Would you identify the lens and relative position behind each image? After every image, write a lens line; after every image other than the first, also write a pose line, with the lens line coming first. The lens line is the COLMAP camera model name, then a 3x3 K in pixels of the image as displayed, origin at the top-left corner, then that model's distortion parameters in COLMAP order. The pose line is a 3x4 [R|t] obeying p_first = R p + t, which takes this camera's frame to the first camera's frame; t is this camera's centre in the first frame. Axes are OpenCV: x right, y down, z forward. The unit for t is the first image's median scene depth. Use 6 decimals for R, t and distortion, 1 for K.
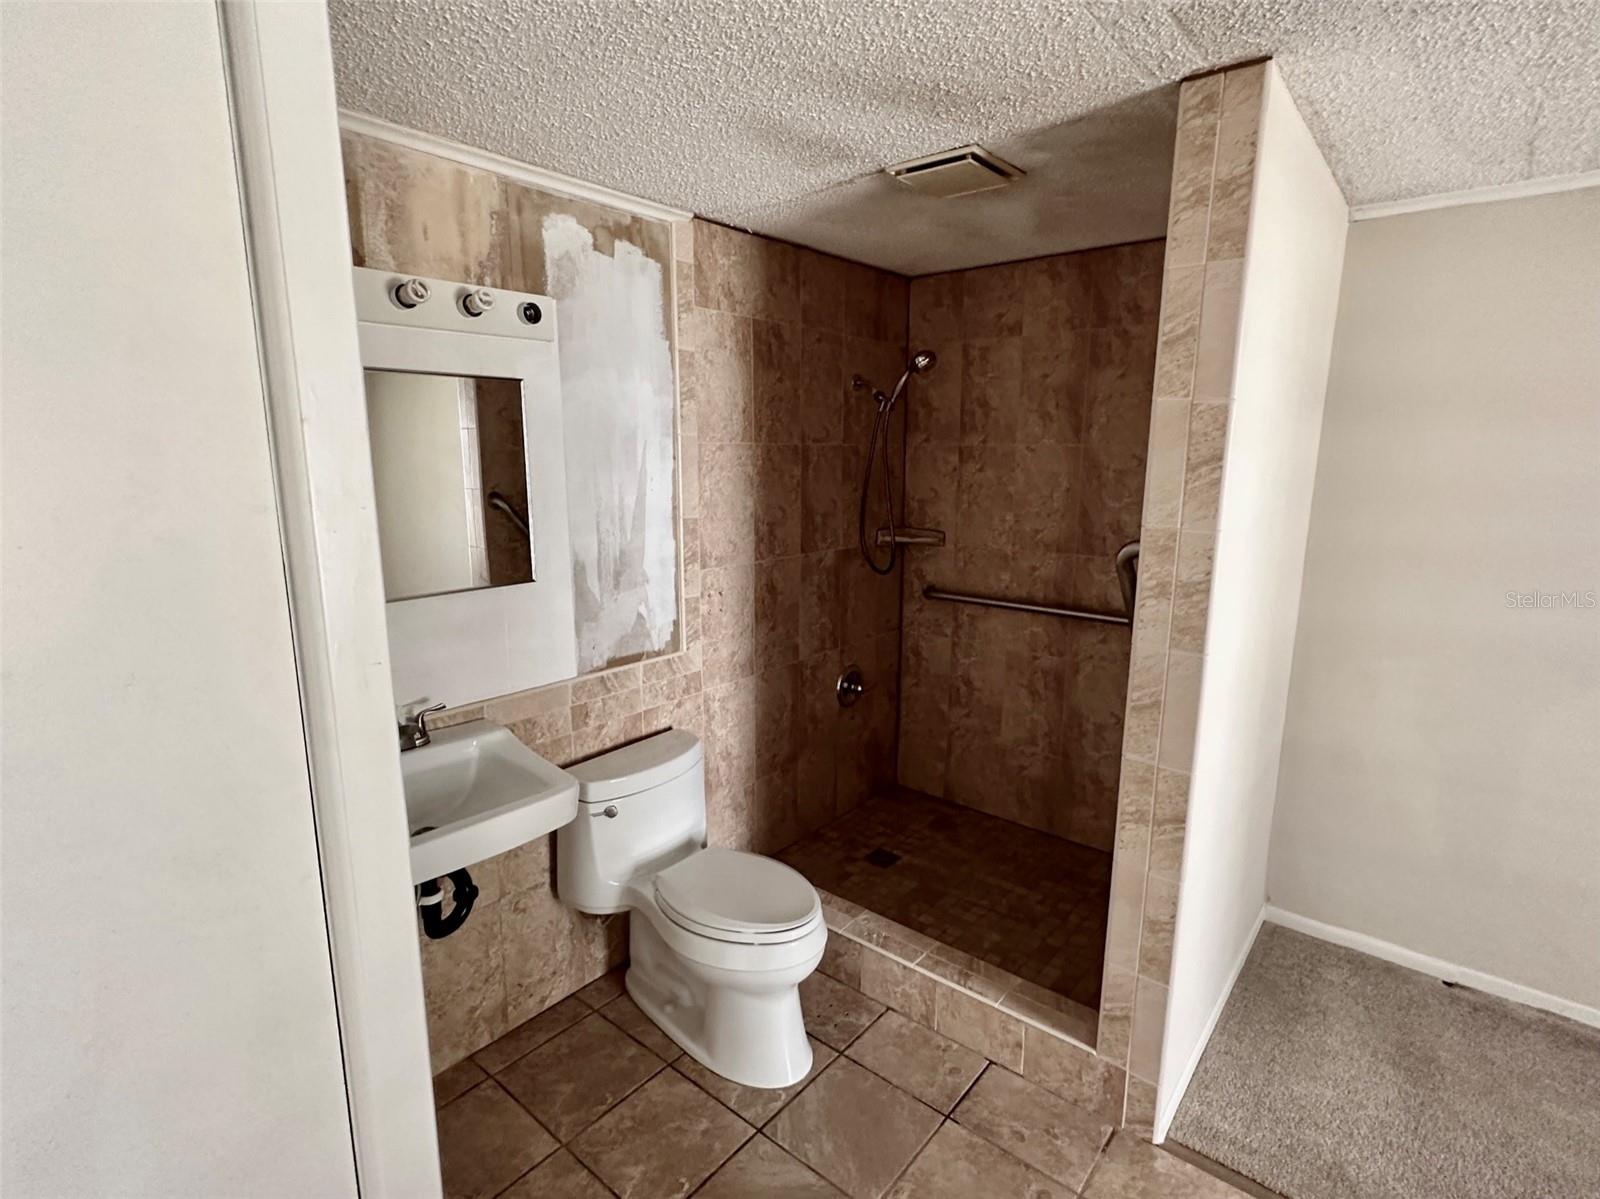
lens RADIAL K [[791.7, 0, 796.4], [0, 791.7, 602.5], [0, 0, 1]] dist [-0.001723, -0.000426]
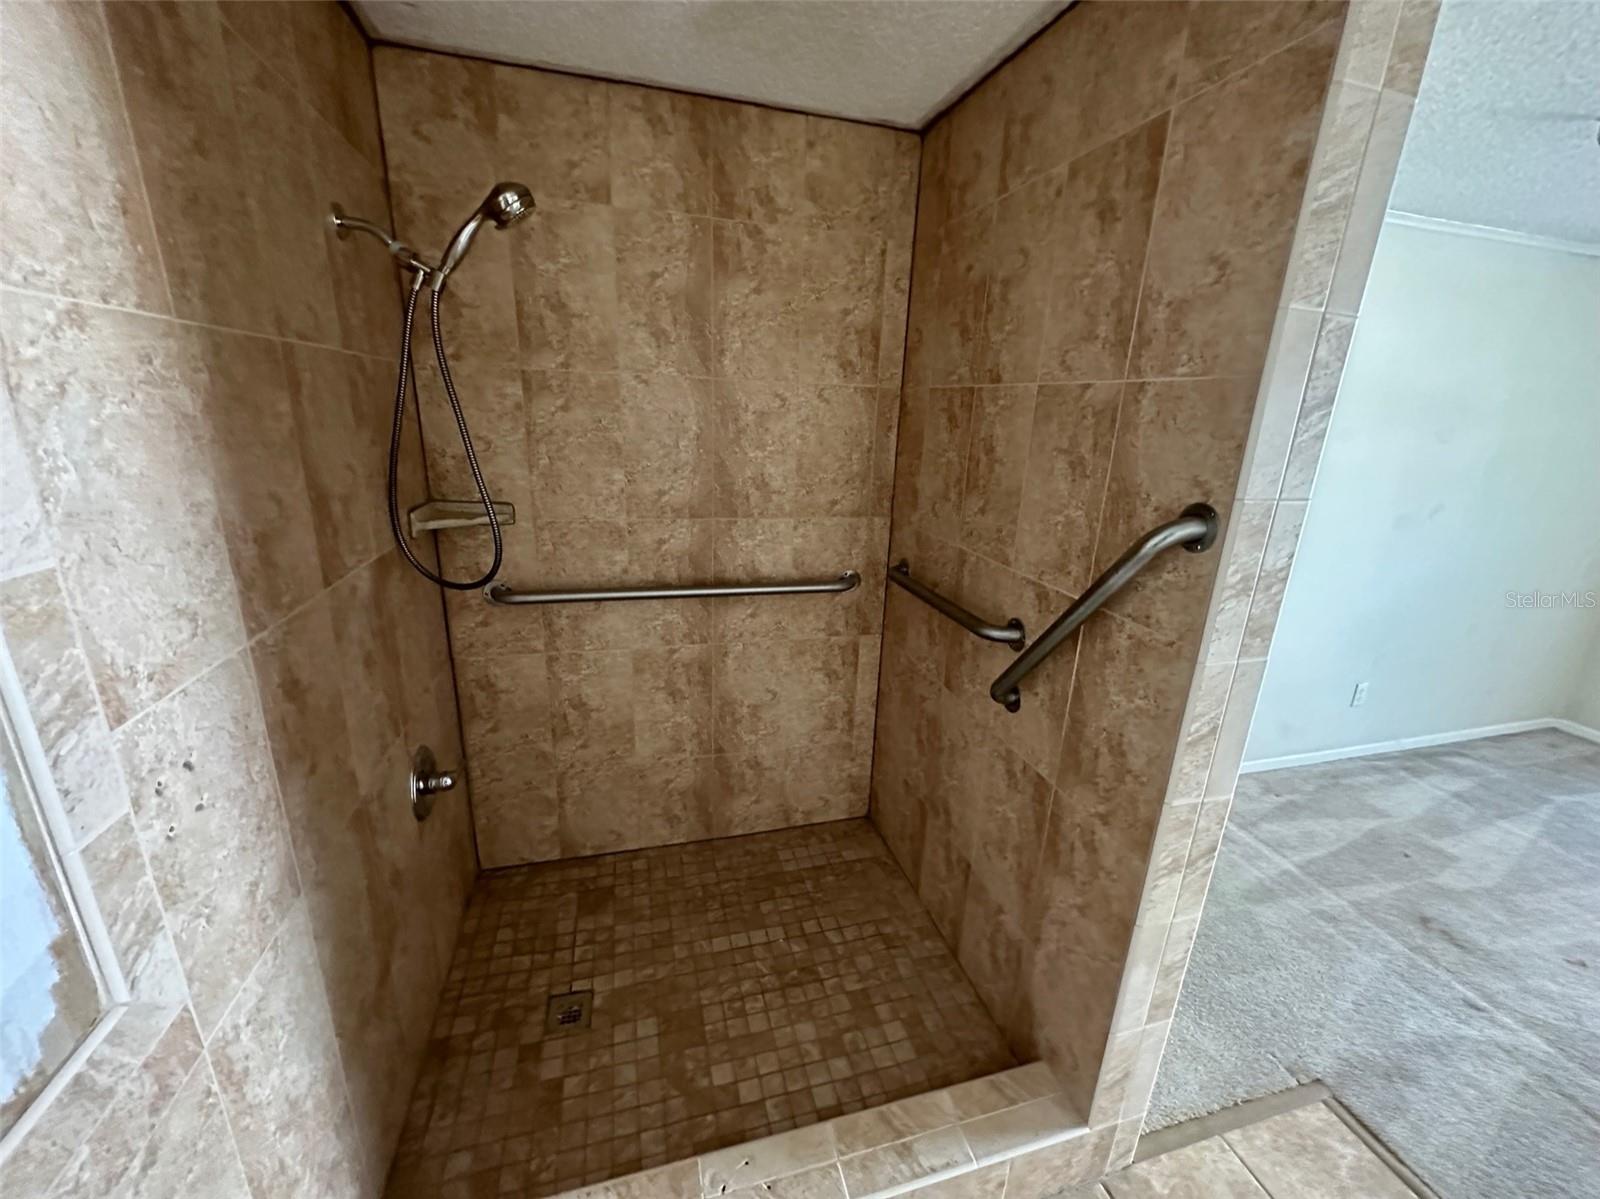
lens RADIAL K [[637.2, 0, 800.0], [0, 637.2, 599.5], [0, 0, 1]] dist [-0.003624, 0.000497]
pose [[0.567138, -0.220747, 0.793489, -0.152552], [0.121347, 0.975295, 0.184593, -0.103802], [-0.814634, -0.008402, 0.579914, 0.641149]]
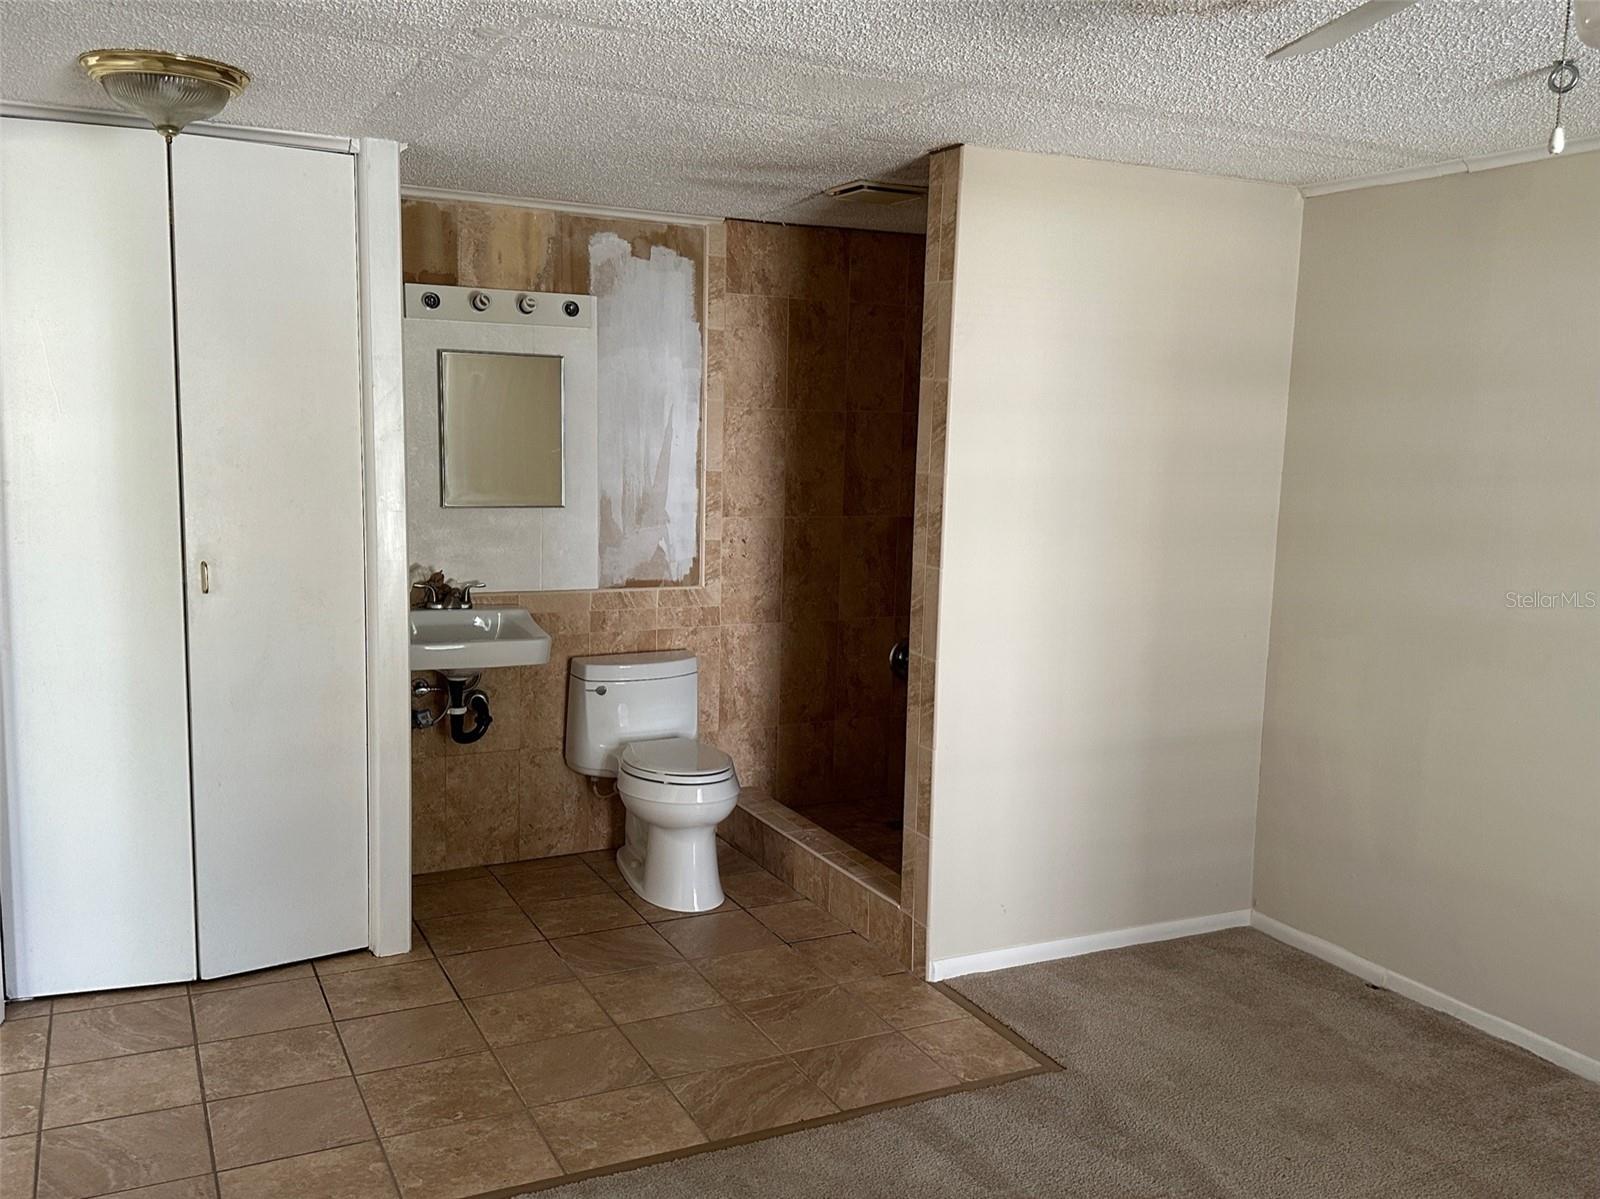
lens RADIAL K [[1334.3, 0, 805.7], [0, 1334.3, 613.1], [0, 0, 1]] dist [0.152837, -0.283427]
pose [[0.919956, 0.075978, -0.384589, 0.746109], [-0.096713, 0.994703, -0.034833, 0.153013], [0.379905, 0.069239, 0.922431, -0.735803]]
